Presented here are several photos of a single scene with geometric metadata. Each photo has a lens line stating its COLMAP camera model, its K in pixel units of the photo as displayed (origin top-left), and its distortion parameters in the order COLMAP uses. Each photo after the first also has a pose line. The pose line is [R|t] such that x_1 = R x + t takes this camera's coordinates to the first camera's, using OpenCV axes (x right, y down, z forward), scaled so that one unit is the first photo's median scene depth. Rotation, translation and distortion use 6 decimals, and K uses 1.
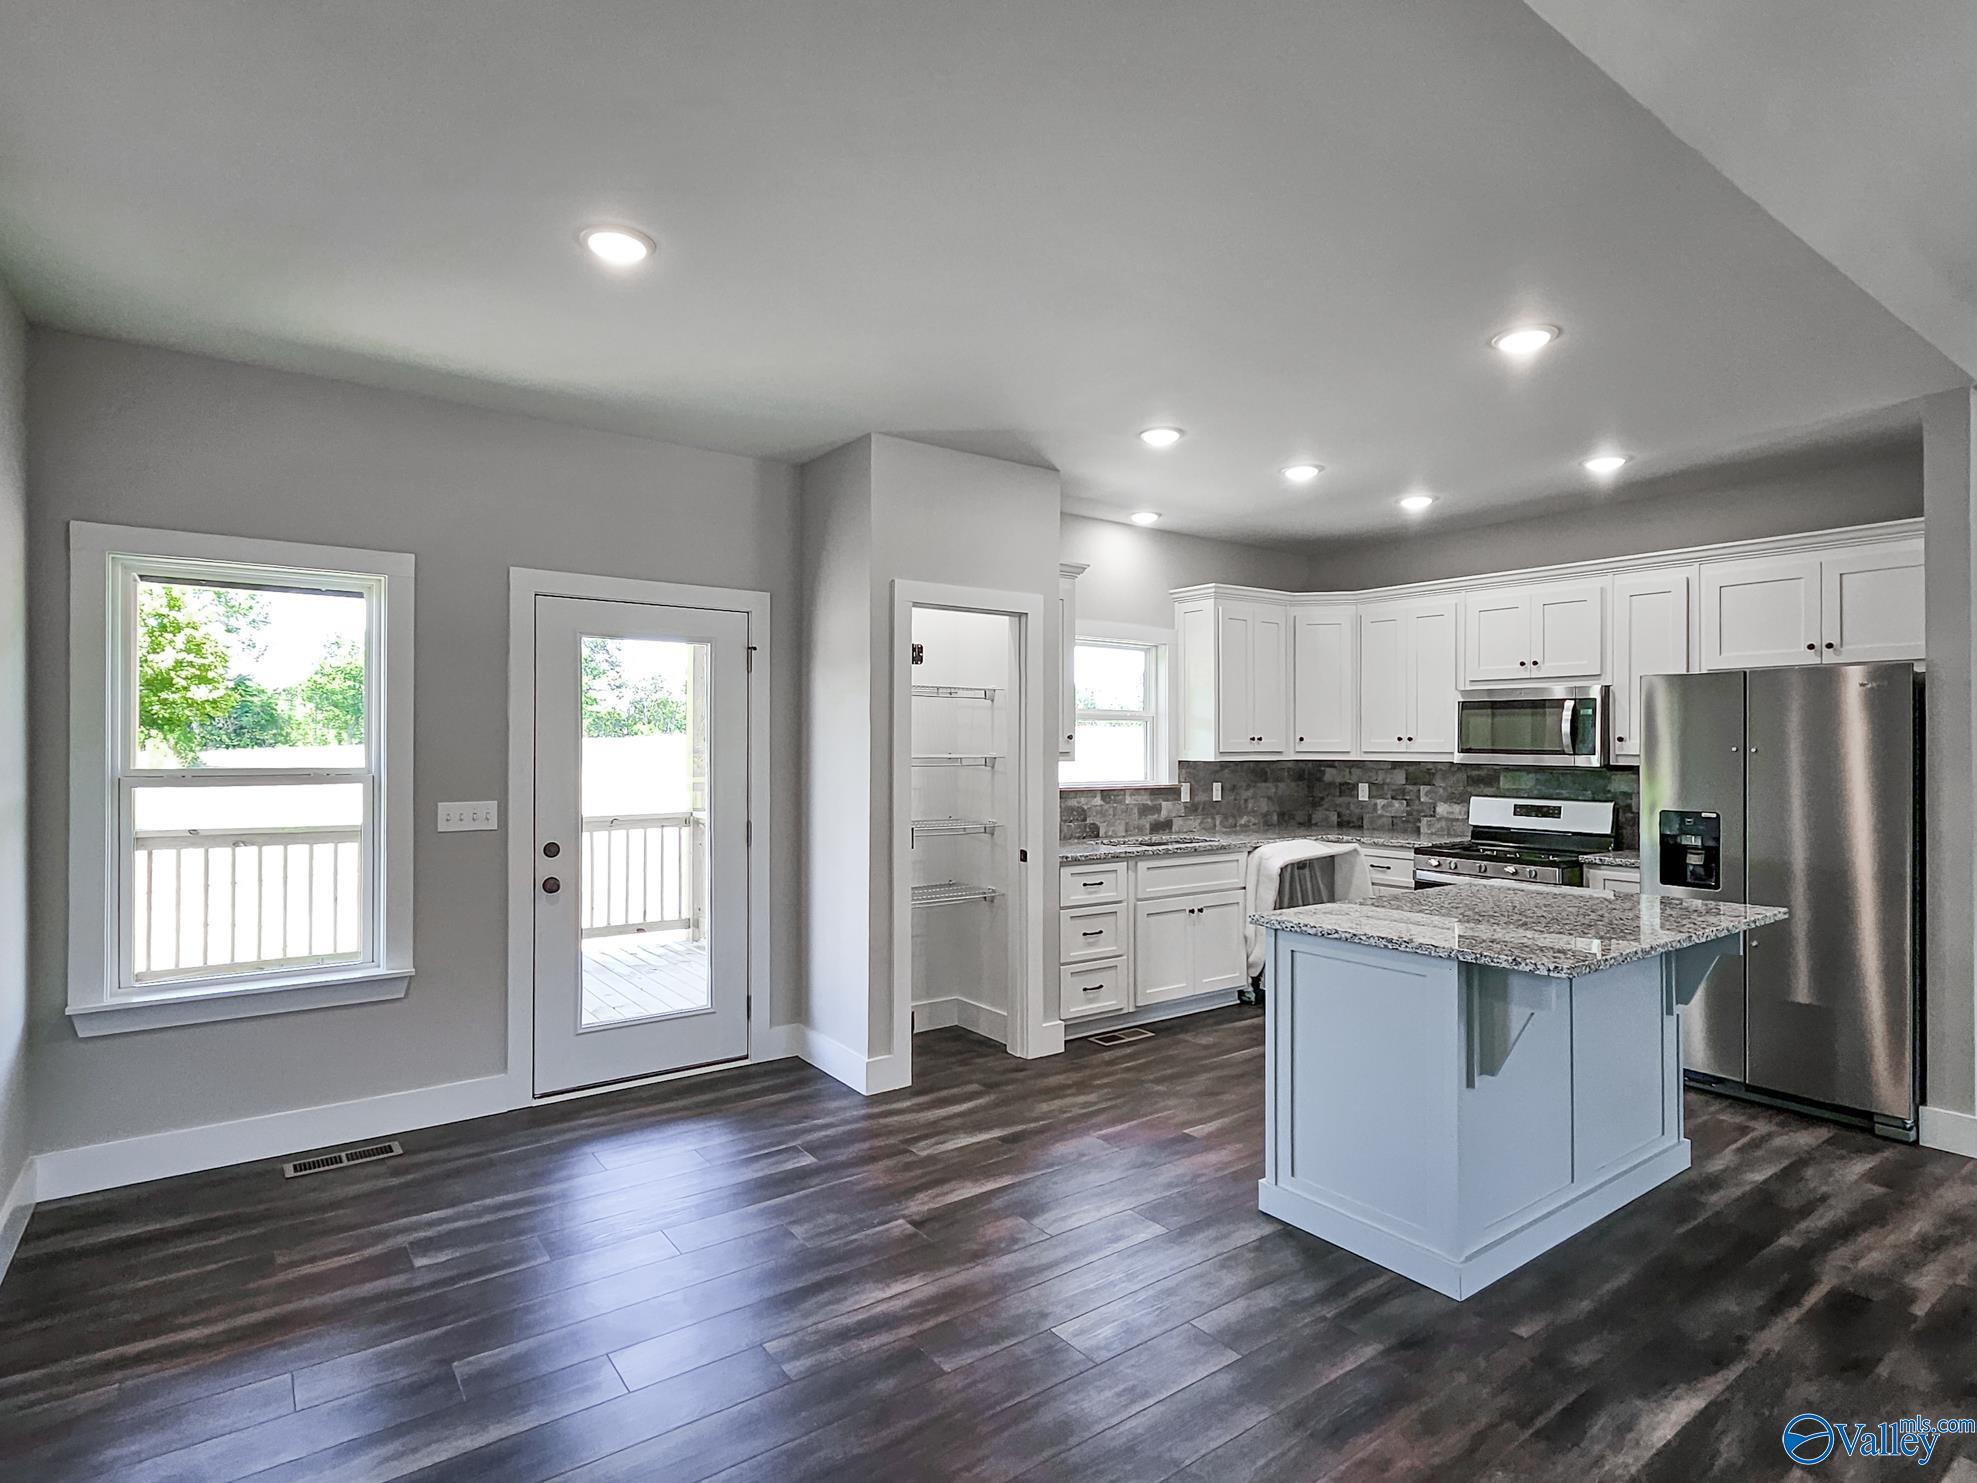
lens RADIAL K [[1027.4, 0, 988.5], [0, 1027.4, 741.5], [0, 0, 1]] dist [0.003853, -0.000052]
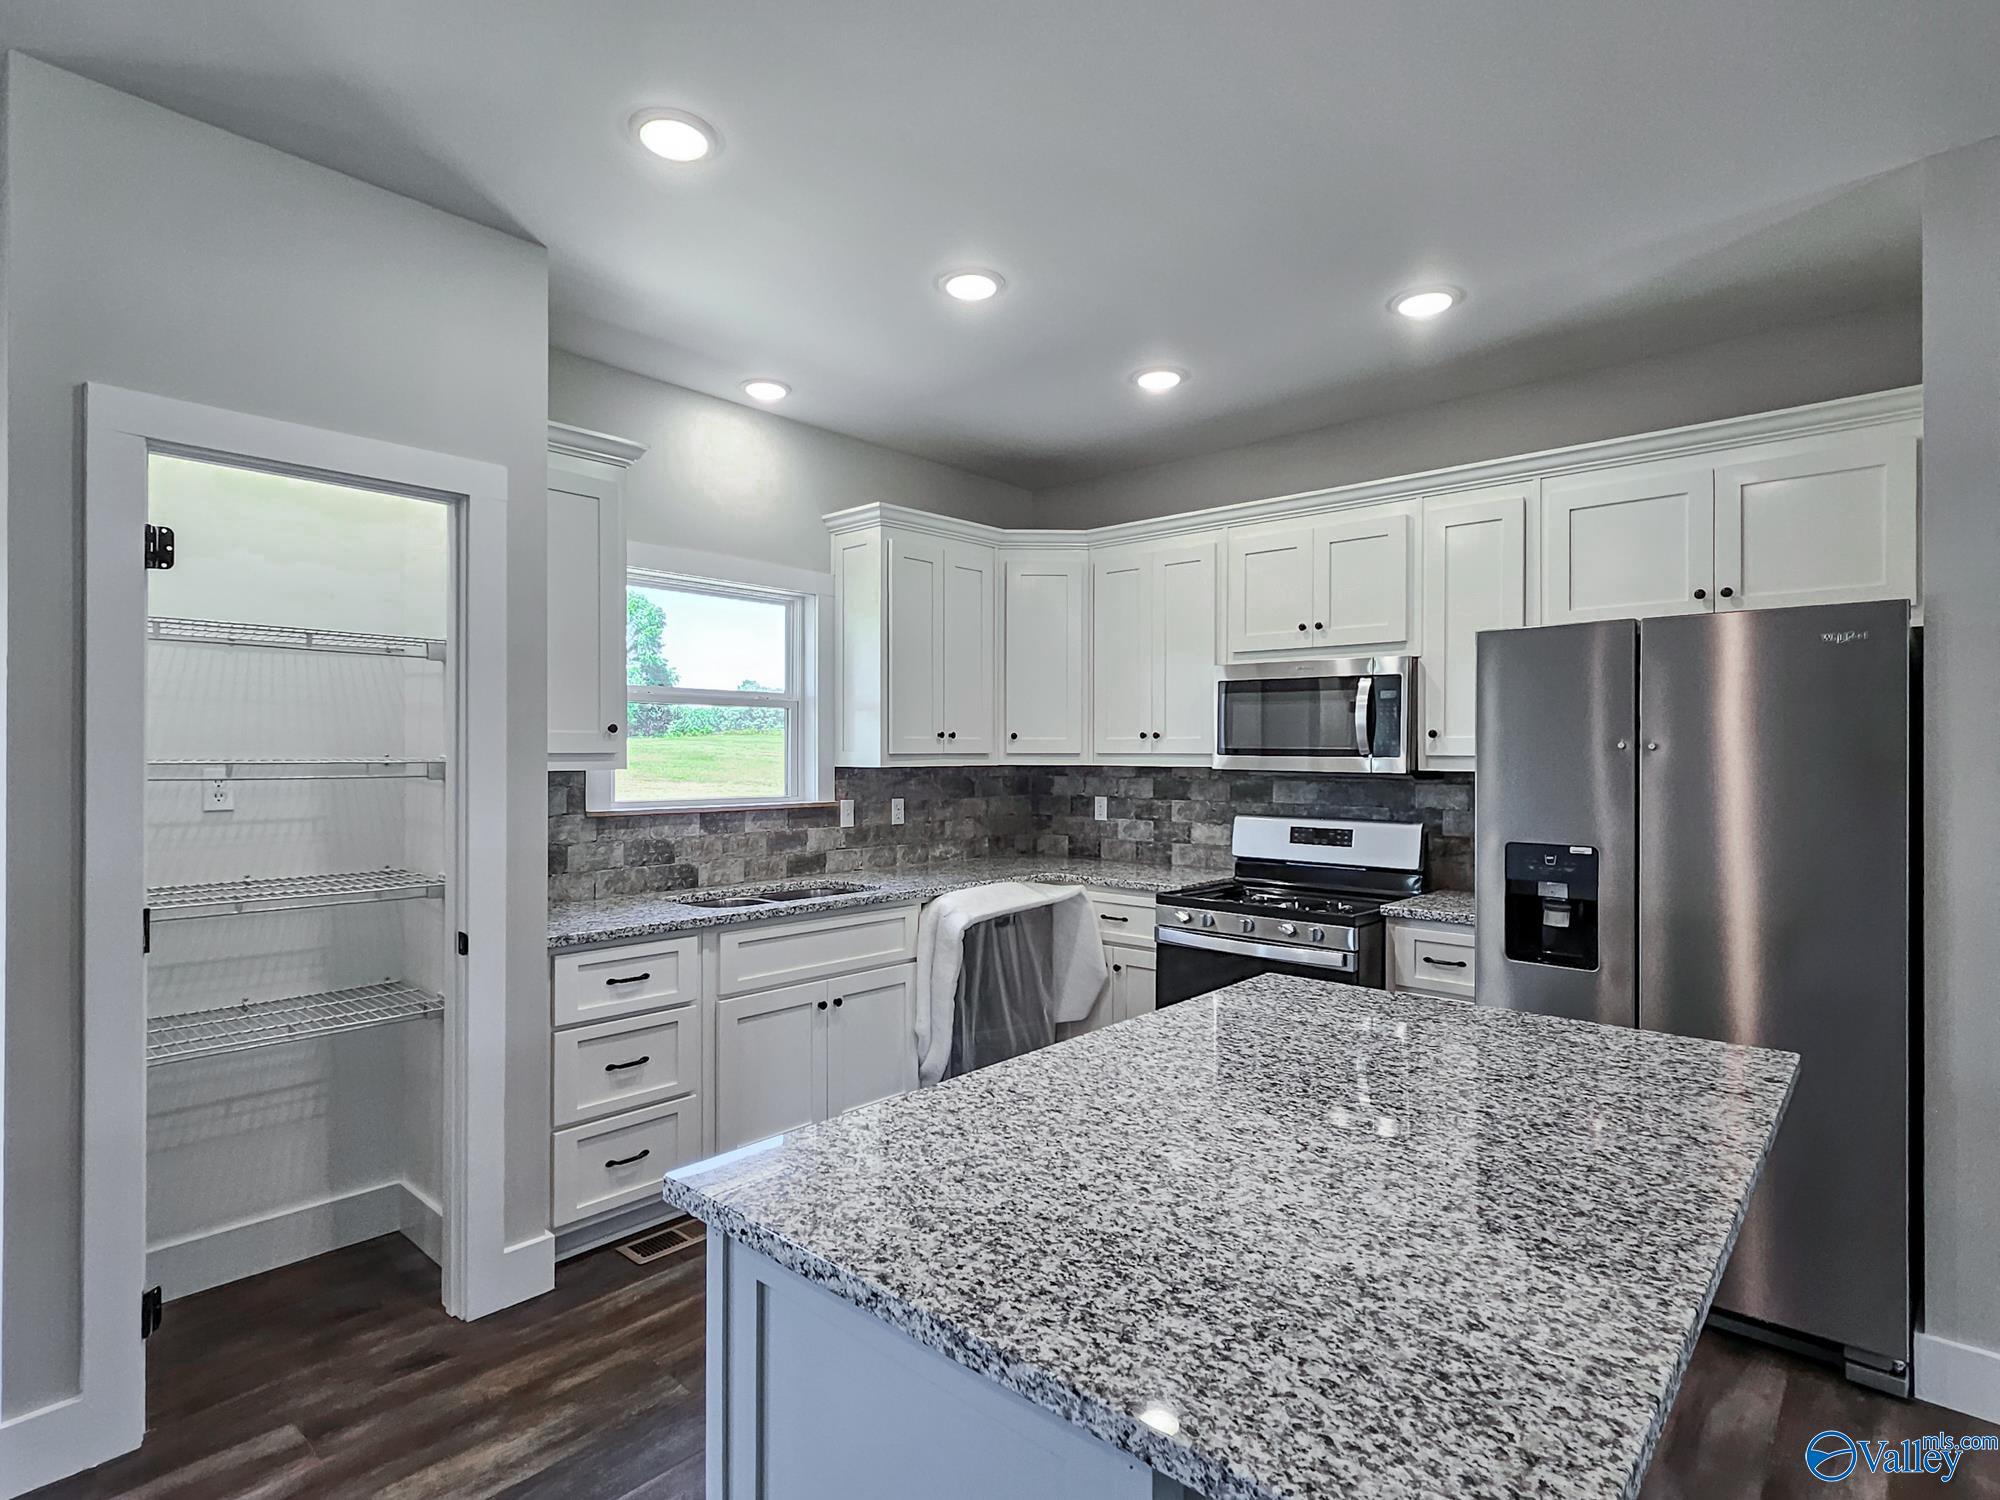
lens RADIAL K [[1029.4, 0, 1003.0], [0, 1029.4, 754.0], [0, 0, 1]] dist [0.001321, -0.000374]
pose [[0.978156, -0.000857, 0.207869, 0.174527], [-0.000239, 0.999986, 0.005249, 0.007316], [-0.207870, -0.005184, 0.978143, 0.357897]]
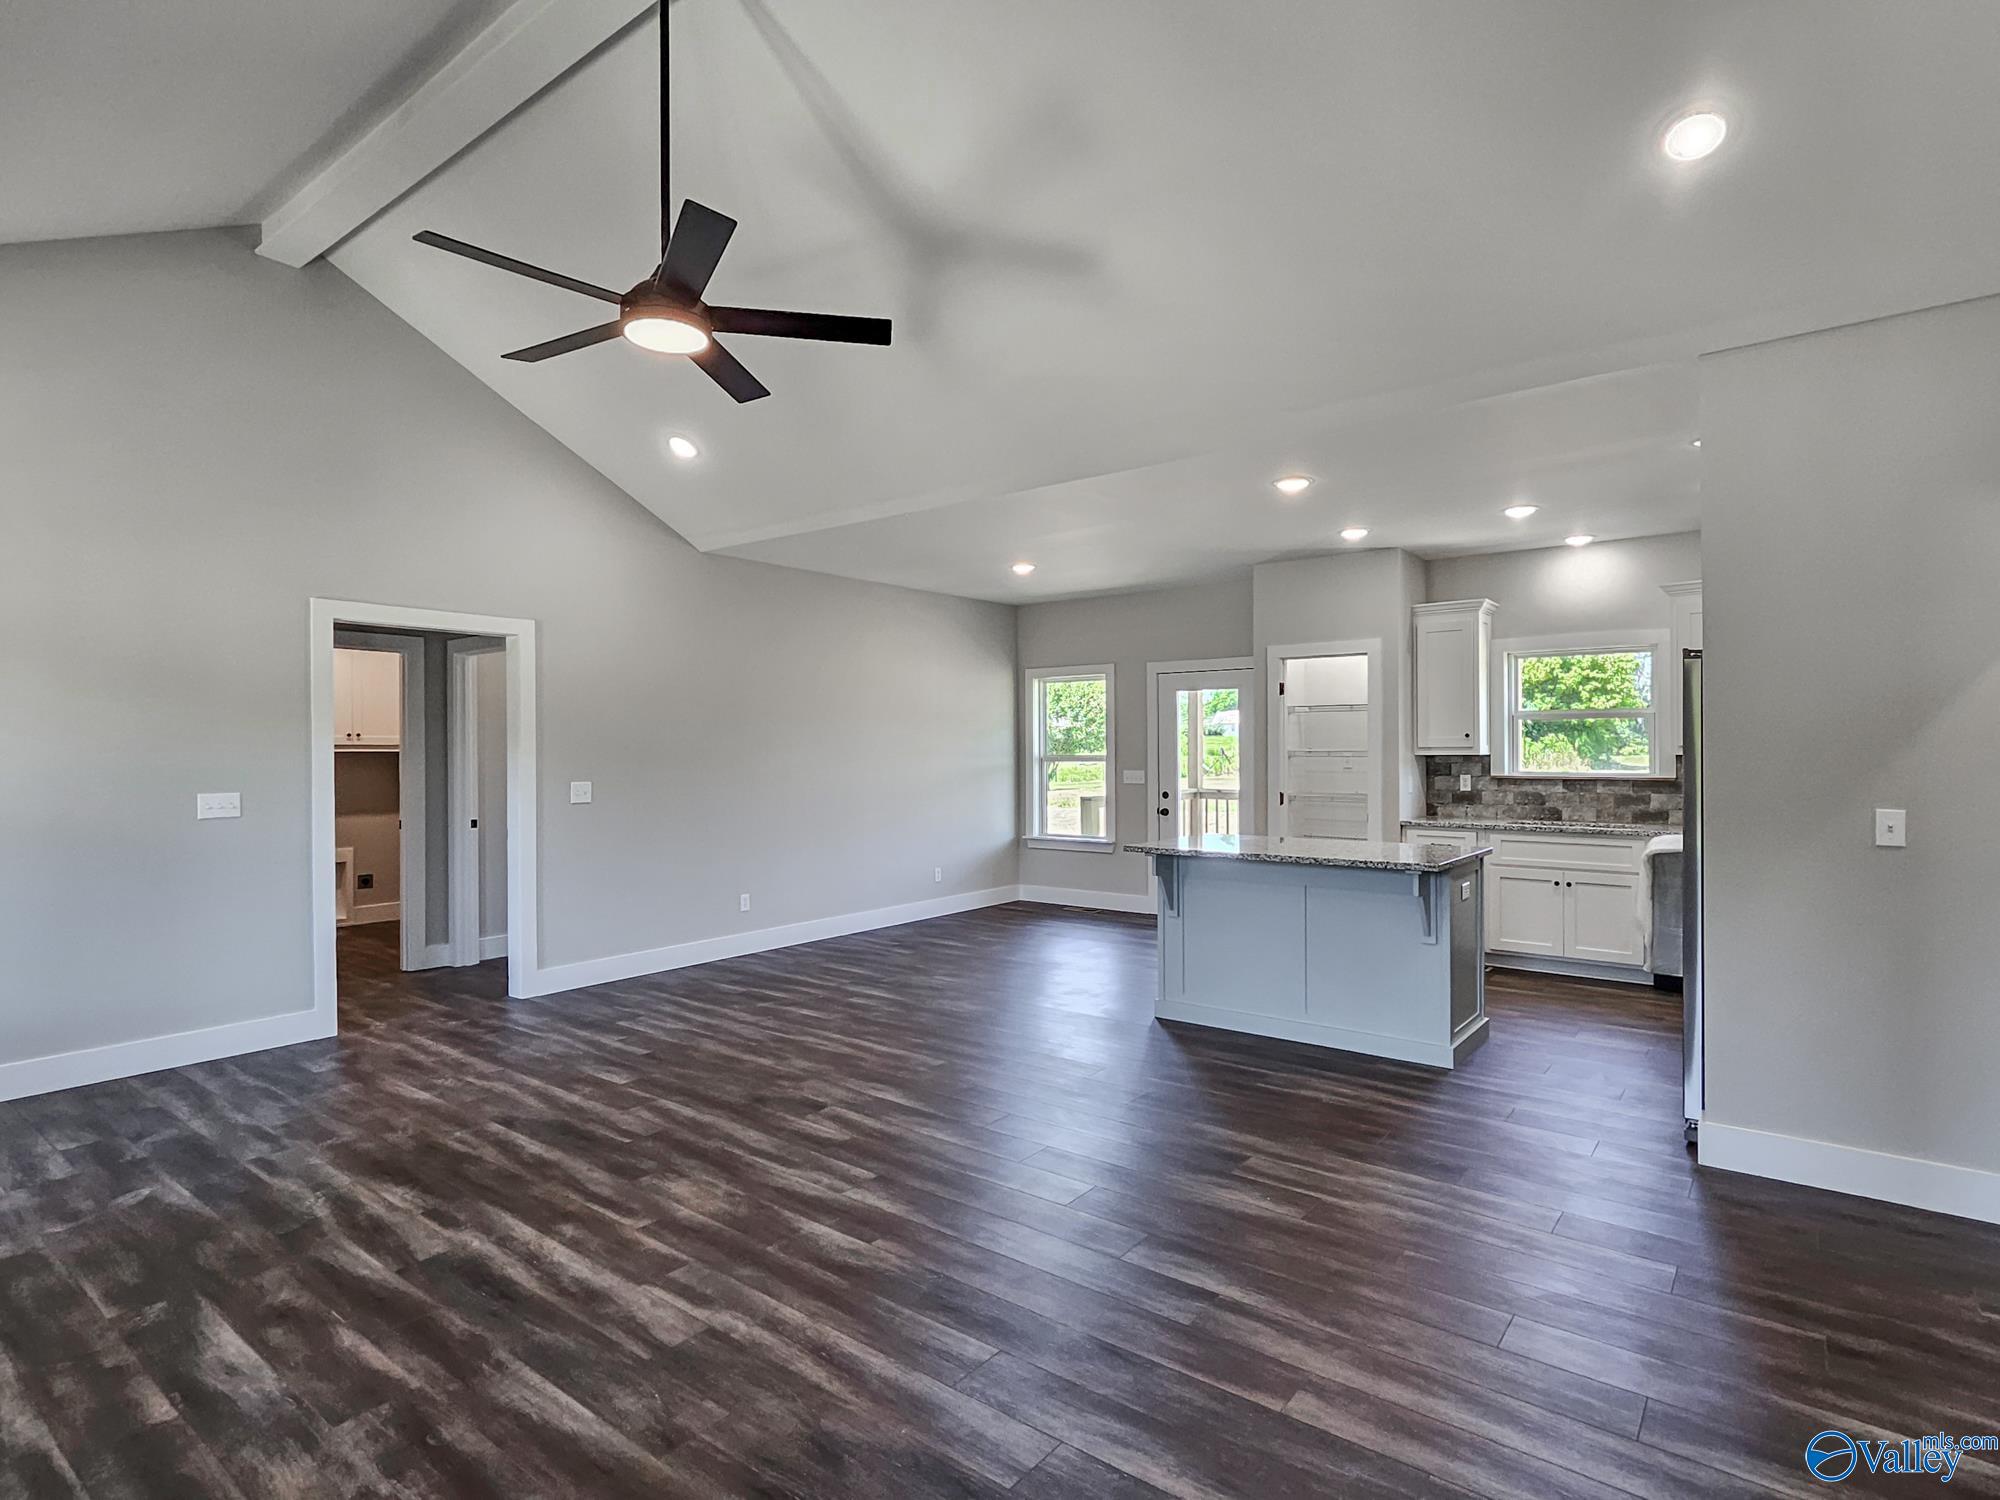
lens RADIAL K [[1029.4, 0, 1003.0], [0, 1029.4, 754.0], [0, 0, 1]] dist [0.001321, -0.000374]
pose [[0.281049, 0.000767, -0.959693, 1.132962], [0.008794, 0.999956, 0.003375, 0.009685], [0.959653, -0.009388, 0.281030, 0.075292]]
